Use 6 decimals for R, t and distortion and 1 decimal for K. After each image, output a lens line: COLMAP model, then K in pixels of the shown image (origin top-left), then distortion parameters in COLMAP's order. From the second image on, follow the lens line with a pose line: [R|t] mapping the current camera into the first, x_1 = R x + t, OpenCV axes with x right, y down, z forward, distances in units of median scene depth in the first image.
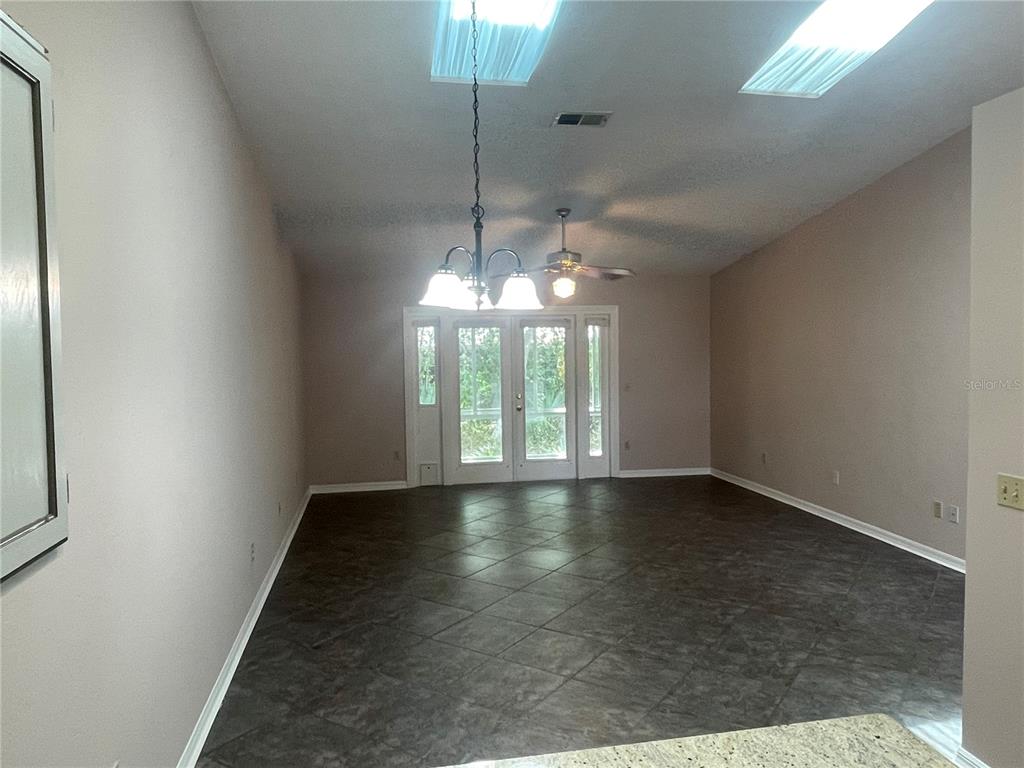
lens RADIAL K [[721.6, 0, 512.0], [0, 721.6, 384.0], [0, 0, 1]] dist [0.006617, -0.000512]
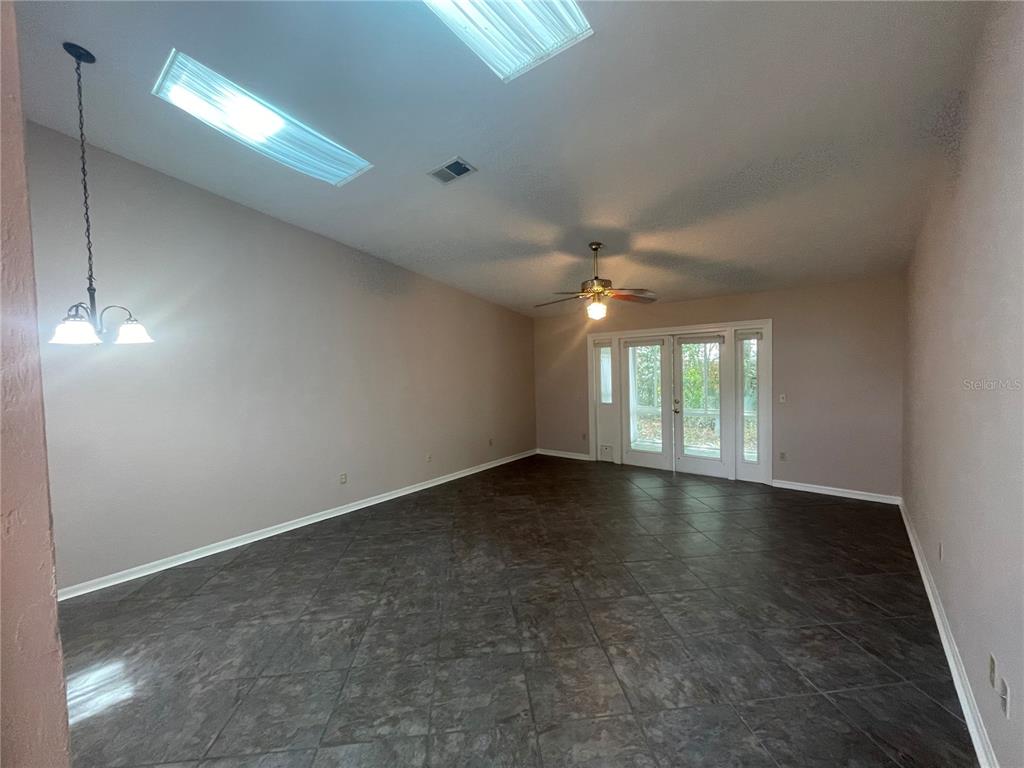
lens RADIAL K [[413.2, 0, 512.0], [0, 413.2, 384.0], [0, 0, 1]] dist [0.001923, 0.000235]
pose [[0.642795, 0.031699, -0.765382, 0.501425], [-0.025994, 0.999471, 0.019563, -0.024398], [0.765597, 0.007320, 0.643279, 0.466815]]
